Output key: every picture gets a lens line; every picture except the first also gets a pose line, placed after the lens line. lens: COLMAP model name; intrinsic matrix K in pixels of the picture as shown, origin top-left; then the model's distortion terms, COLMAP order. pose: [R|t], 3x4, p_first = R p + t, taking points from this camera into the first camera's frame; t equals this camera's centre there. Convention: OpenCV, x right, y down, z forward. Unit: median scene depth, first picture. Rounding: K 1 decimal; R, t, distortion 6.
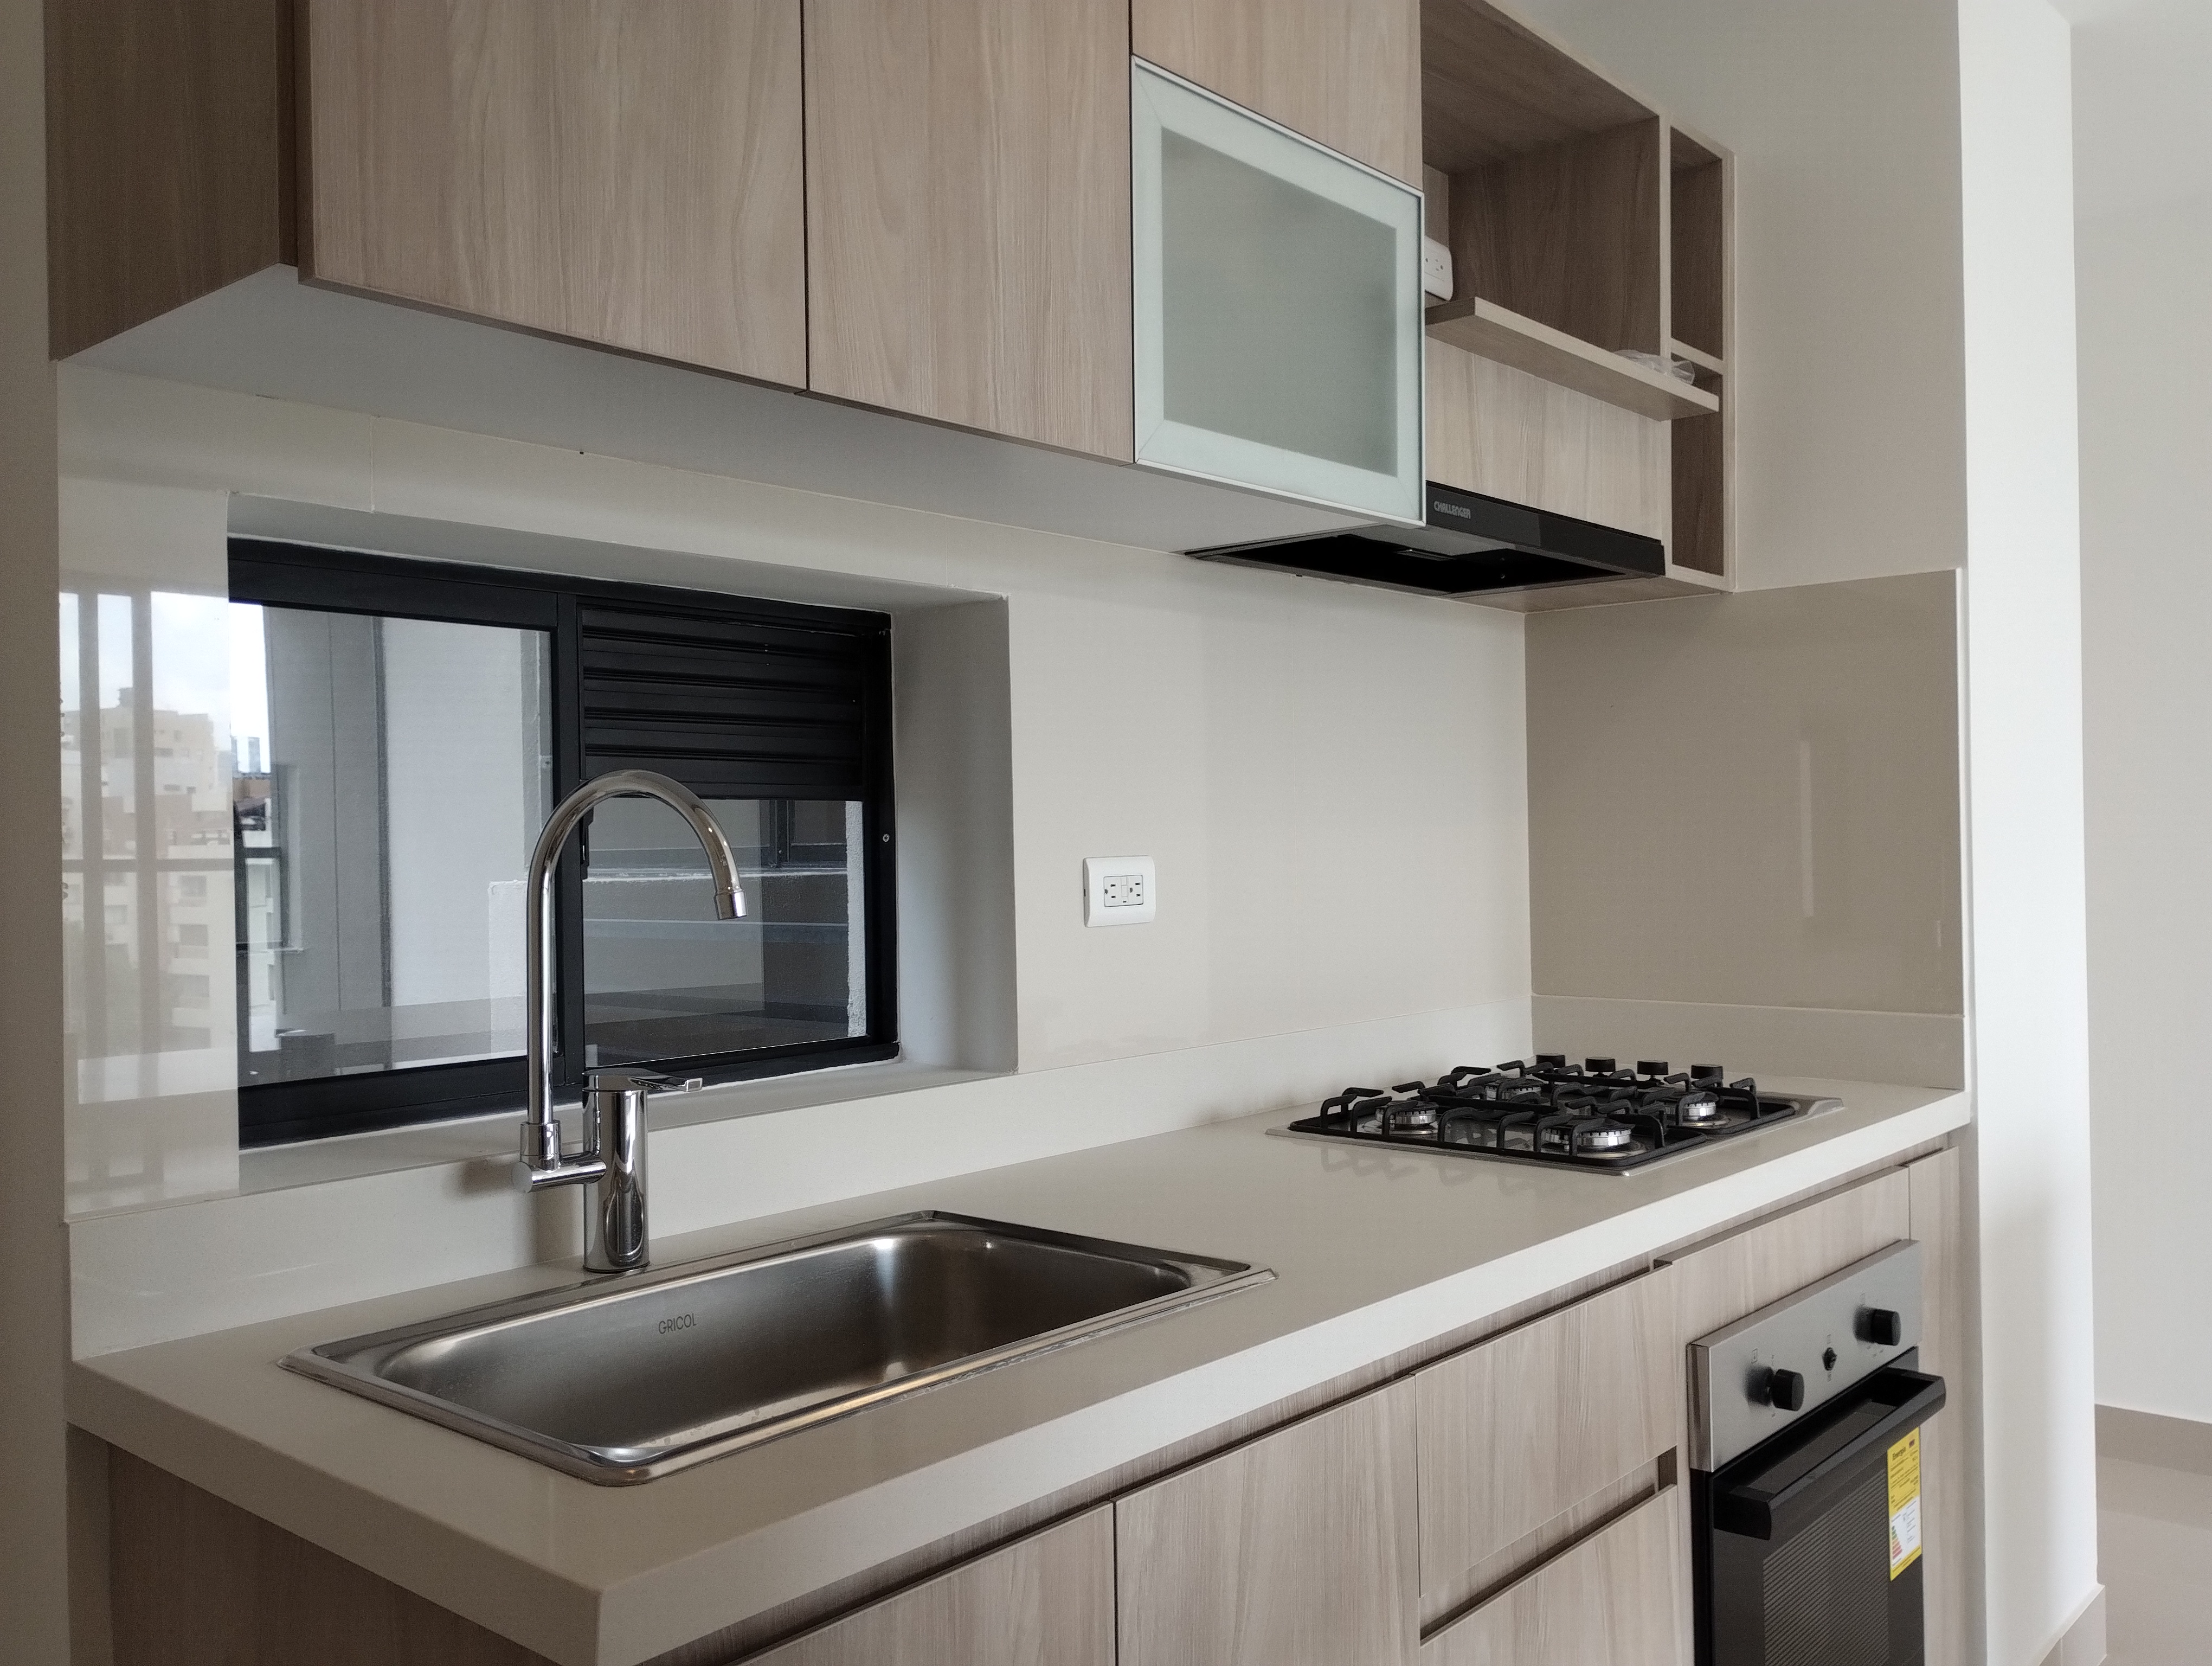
lens RADIAL K [[1838.2, 0, 1093.8], [0, 1838.2, 838.9], [0, 0, 1]] dist [0.055601, -0.037865]
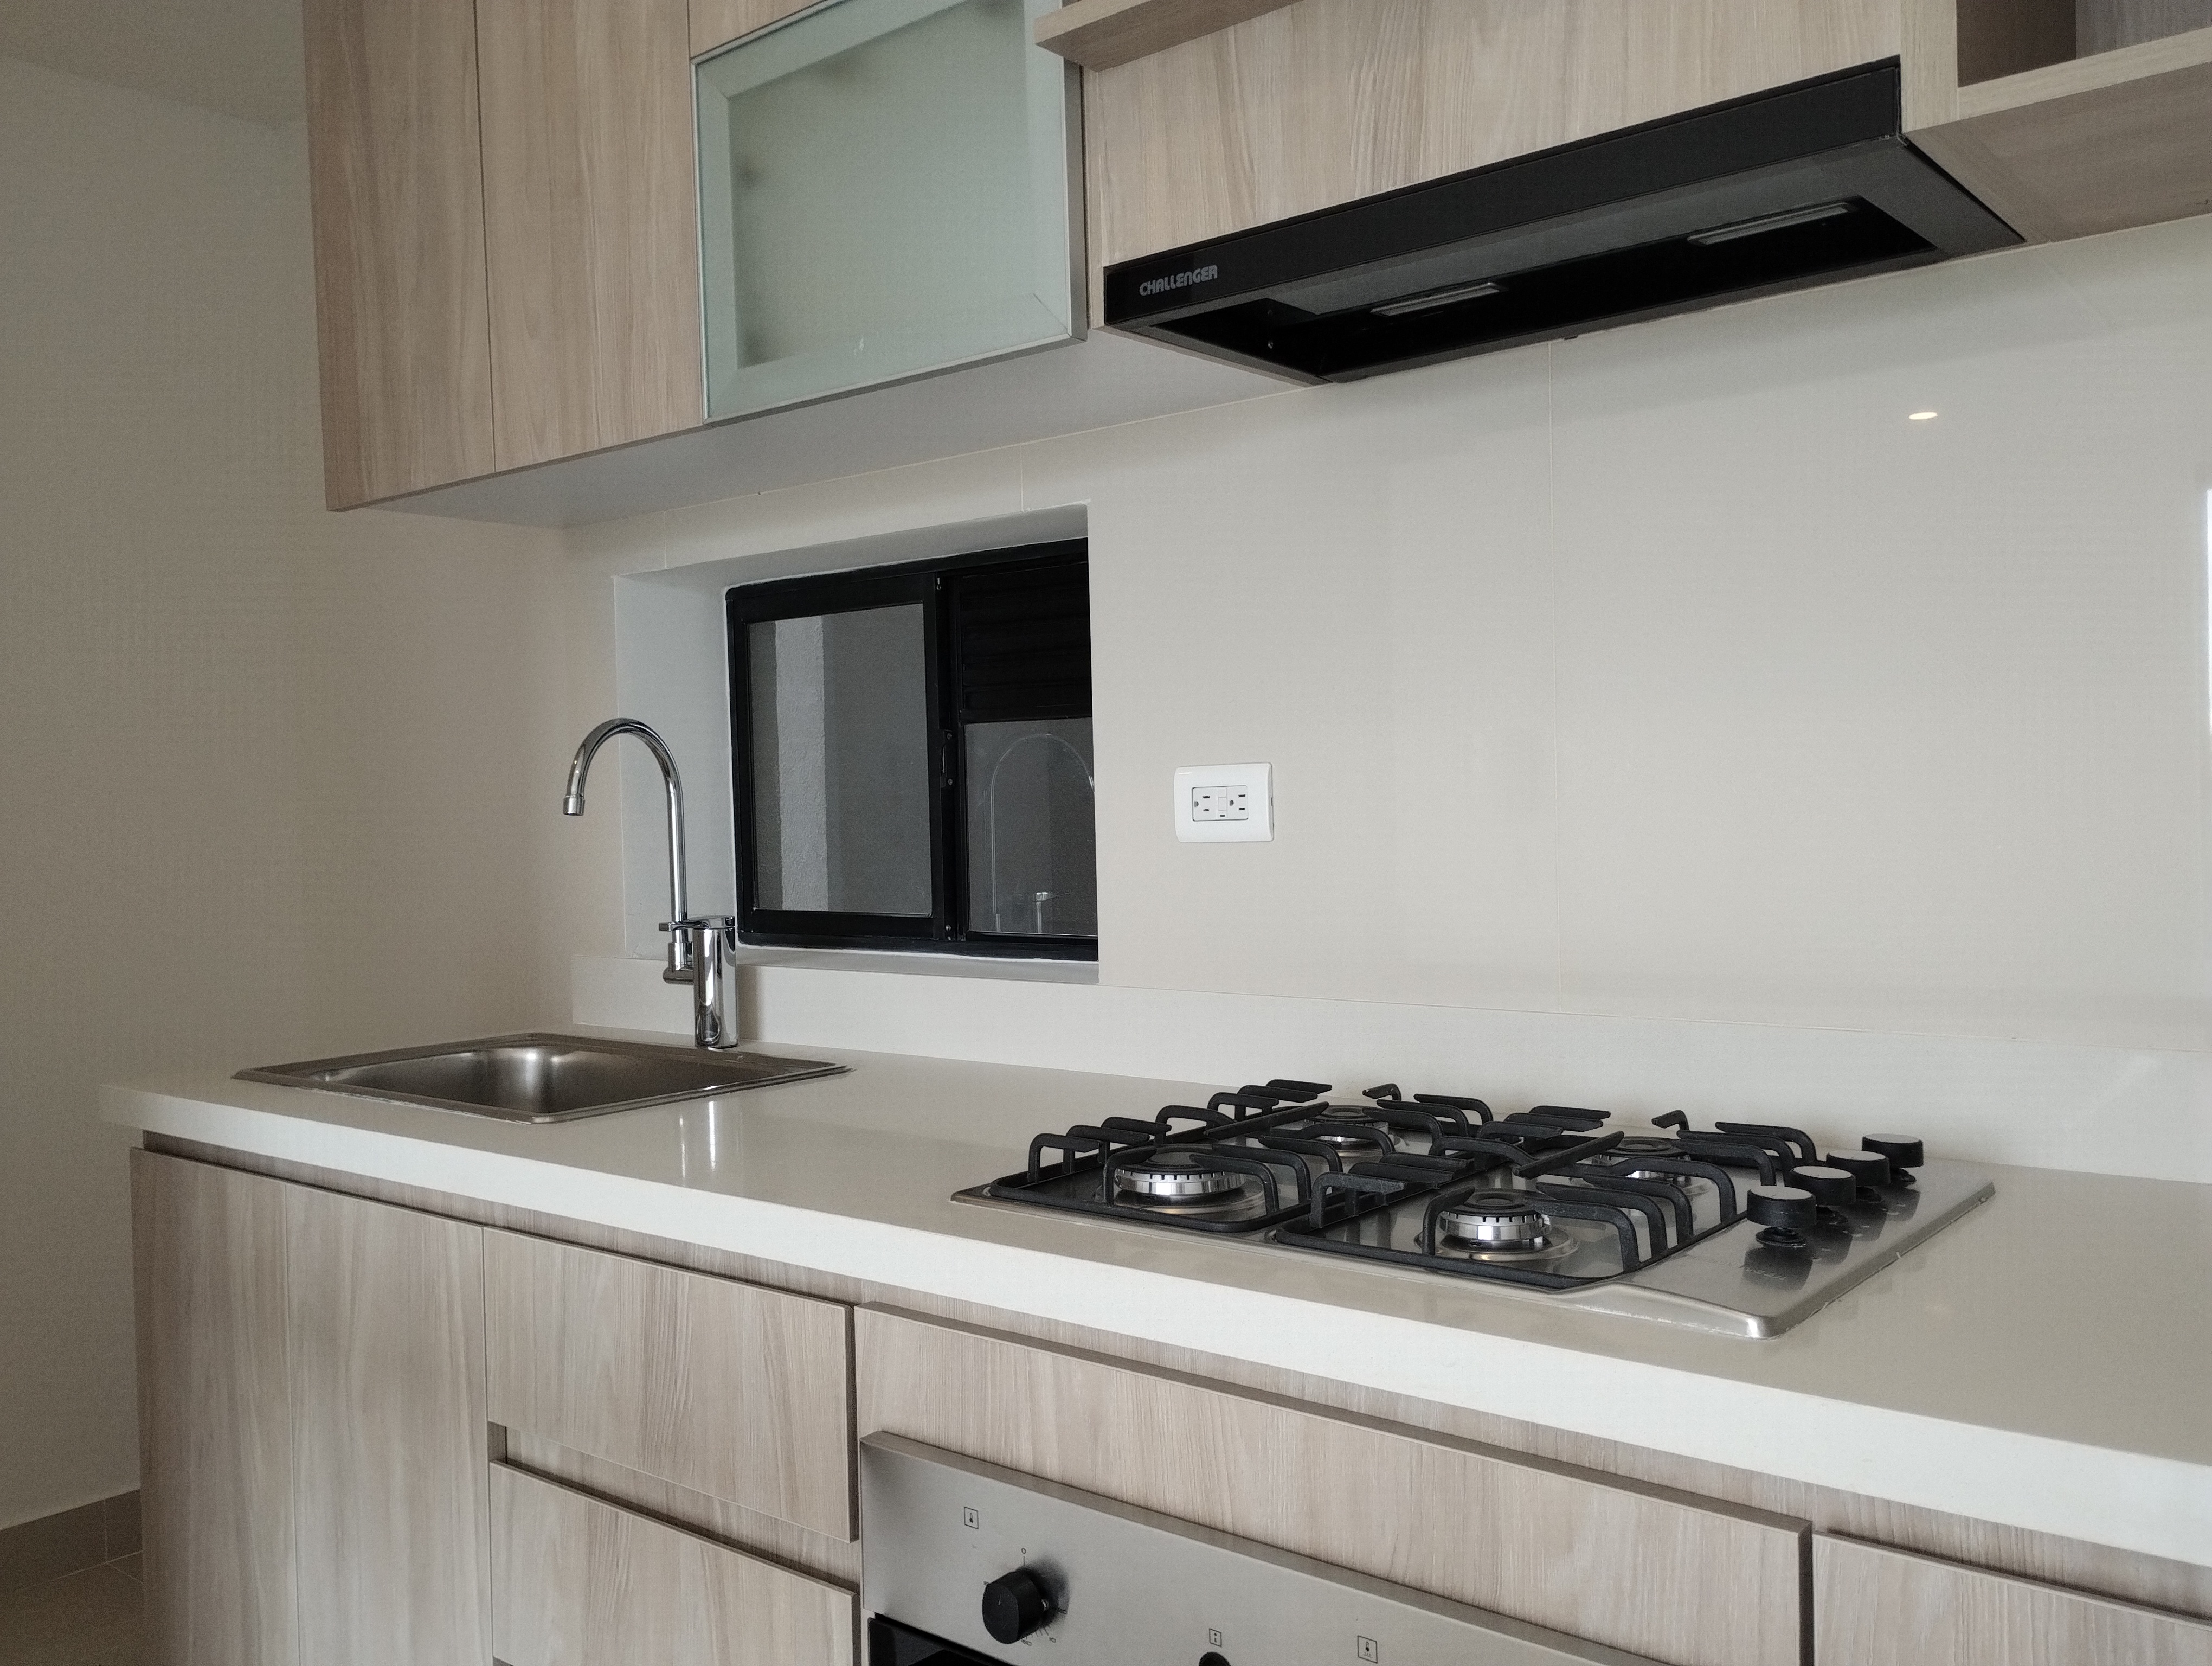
lens RADIAL K [[1838.2, 0, 1093.8], [0, 1838.2, 838.9], [0, 0, 1]] dist [0.055601, -0.037865]
pose [[0.031036, 0.035091, -0.998902, 1.210611], [0.024006, 0.999069, 0.035843, 0.016489], [0.999230, -0.025092, 0.030165, 1.235638]]
